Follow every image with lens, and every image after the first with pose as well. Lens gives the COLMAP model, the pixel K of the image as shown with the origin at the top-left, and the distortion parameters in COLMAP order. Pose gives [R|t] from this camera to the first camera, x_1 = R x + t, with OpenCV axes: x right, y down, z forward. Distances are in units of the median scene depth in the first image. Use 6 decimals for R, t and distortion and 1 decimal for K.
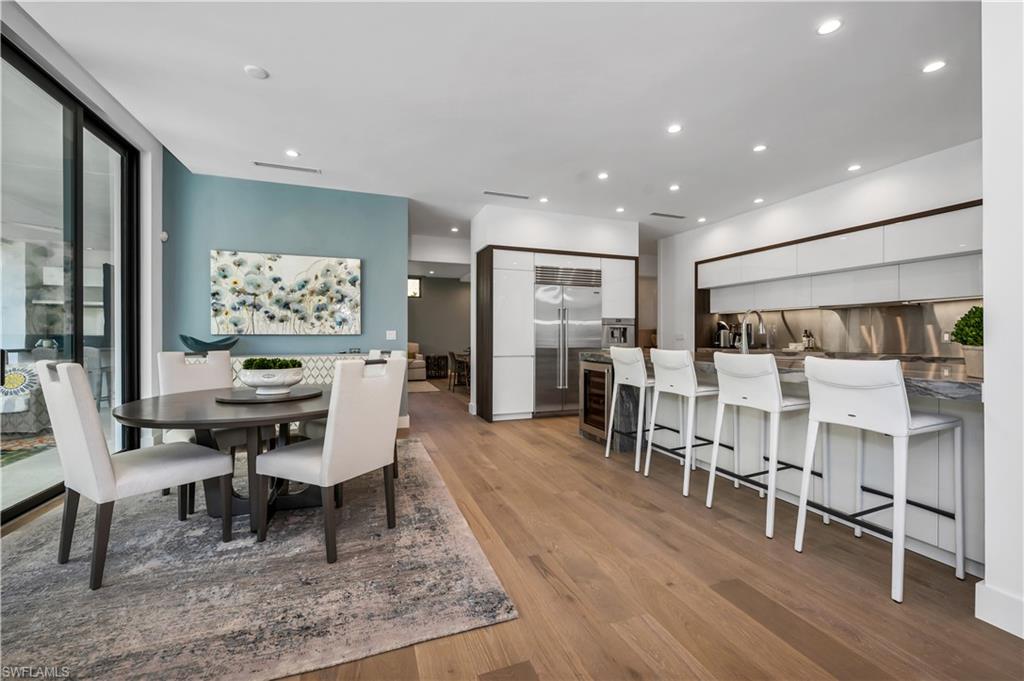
lens RADIAL K [[411.4, 0, 511.5], [0, 411.4, 338.2], [0, 0, 1]] dist [-0.003130, -0.000804]
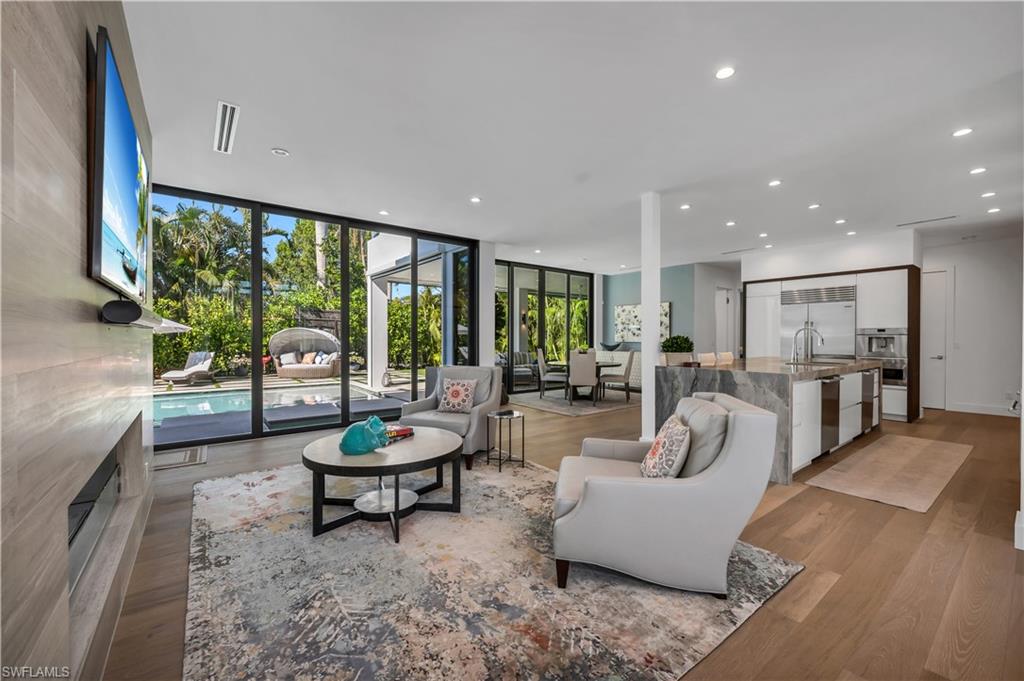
lens RADIAL K [[411.4, 0, 510.2], [0, 411.4, 338.4], [0, 0, 1]] dist [-0.003130, -0.000804]
pose [[0.296637, 0.001790, -0.954989, 1.028586], [-0.002512, 0.999996, 0.001094, -0.022220], [0.954987, 0.002074, 0.296640, -0.219853]]
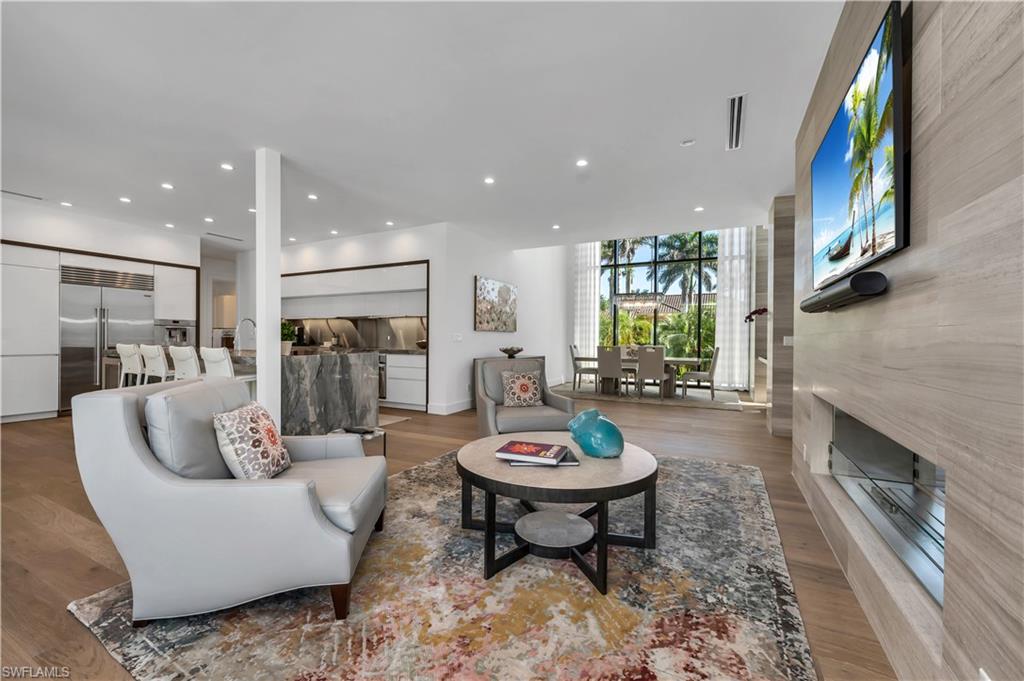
lens RADIAL K [[411.4, 0, 515.4], [0, 411.4, 343.8], [0, 0, 1]] dist [-0.003130, -0.000804]
pose [[0.729315, -0.004123, 0.684165, 0.180064], [-0.004812, 0.999926, 0.011155, -0.000032], [-0.684161, -0.011428, 0.729242, -0.480605]]
